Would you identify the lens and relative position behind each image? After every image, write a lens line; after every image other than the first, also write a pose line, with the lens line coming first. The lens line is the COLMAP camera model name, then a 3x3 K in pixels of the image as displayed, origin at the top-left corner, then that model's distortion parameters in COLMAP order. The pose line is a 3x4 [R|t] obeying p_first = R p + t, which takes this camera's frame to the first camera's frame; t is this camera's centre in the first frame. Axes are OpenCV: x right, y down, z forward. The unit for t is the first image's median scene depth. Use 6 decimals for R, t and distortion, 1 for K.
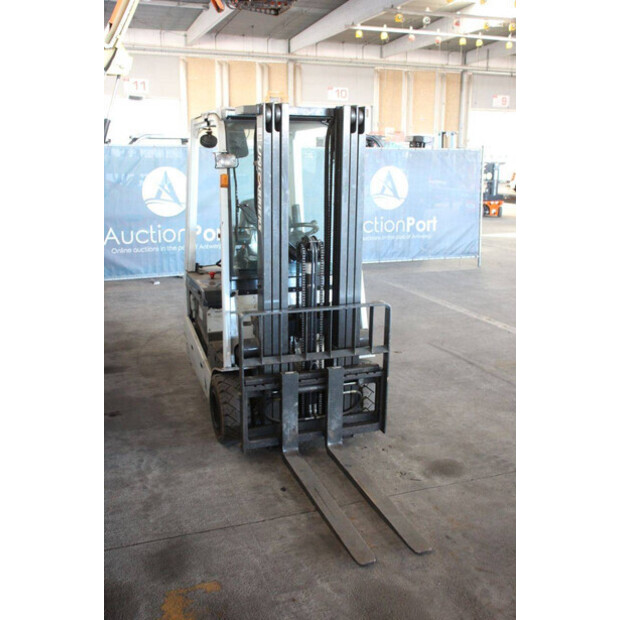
lens RADIAL K [[652.8, 0, 310.0], [0, 652.8, 310.0], [0, 0, 1]] dist [-0.111153, 0.253433]
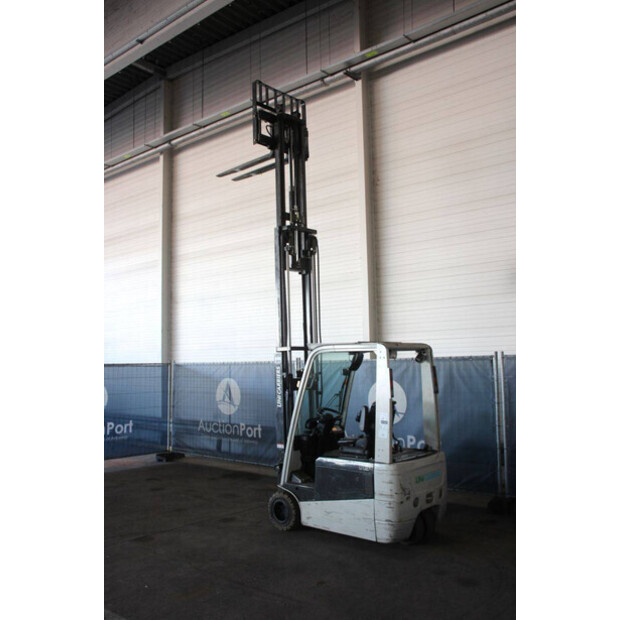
lens RADIAL K [[607.4, 0, 310.0], [0, 607.4, 310.0], [0, 0, 1]] dist [-0.097281, 0.033469]
pose [[-0.881703, -0.029204, -0.470901, 0.854663], [-0.094544, 0.988774, 0.115700, -0.628312], [0.462236, 0.146534, -0.874566, 2.581507]]
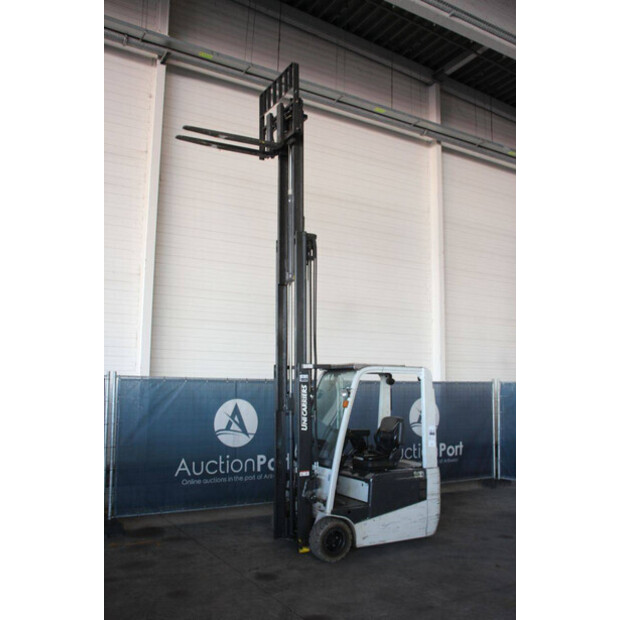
lens RADIAL K [[587.1, 0, 318.4], [0, 587.1, 311.7], [0, 0, 1]] dist [-0.145097, 0.212977]
pose [[0.183290, -0.123300, -0.975296, 1.657420], [-0.238075, 0.957003, -0.165730, -0.176432], [0.953795, 0.262571, 0.146055, 0.717737]]
